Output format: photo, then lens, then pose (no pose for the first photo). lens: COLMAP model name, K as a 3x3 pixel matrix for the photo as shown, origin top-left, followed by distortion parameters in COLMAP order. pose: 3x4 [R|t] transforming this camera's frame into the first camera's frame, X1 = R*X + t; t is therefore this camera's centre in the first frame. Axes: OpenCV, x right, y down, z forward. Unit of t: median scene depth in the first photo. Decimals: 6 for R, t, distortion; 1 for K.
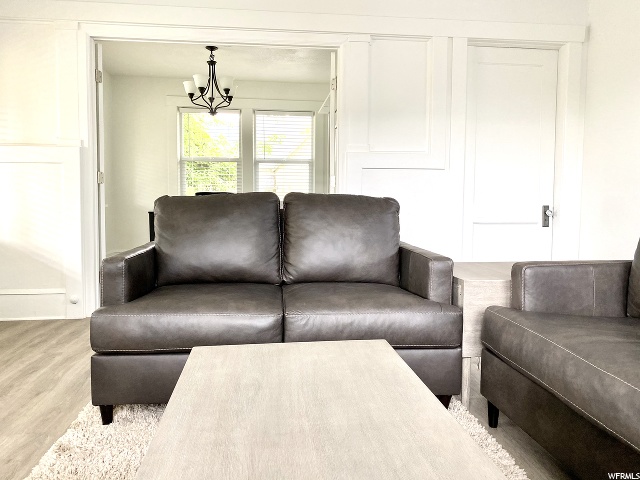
lens RADIAL K [[492.3, 0, 320.0], [0, 492.3, 240.0], [0, 0, 1]] dist [0.043659, -0.056686]
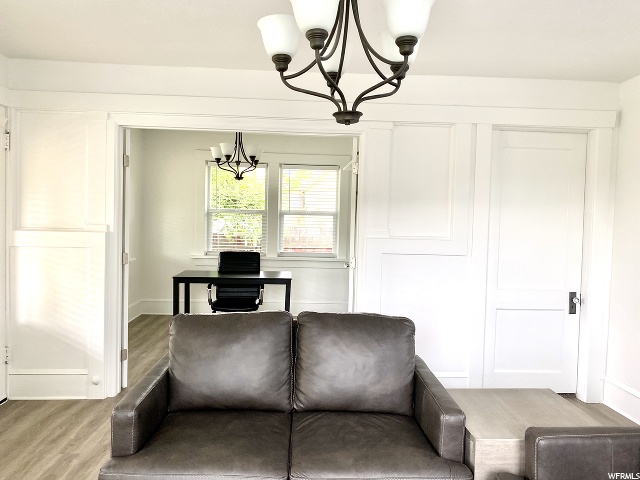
lens RADIAL K [[492.3, 0, 320.0], [0, 492.3, 240.0], [0, 0, 1]] dist [0.043659, -0.056686]
pose [[0.998019, 0.020041, -0.059629, 0.021848], [-0.021444, 0.999506, -0.022977, -0.168555], [0.059139, 0.024210, 0.997956, 0.000988]]
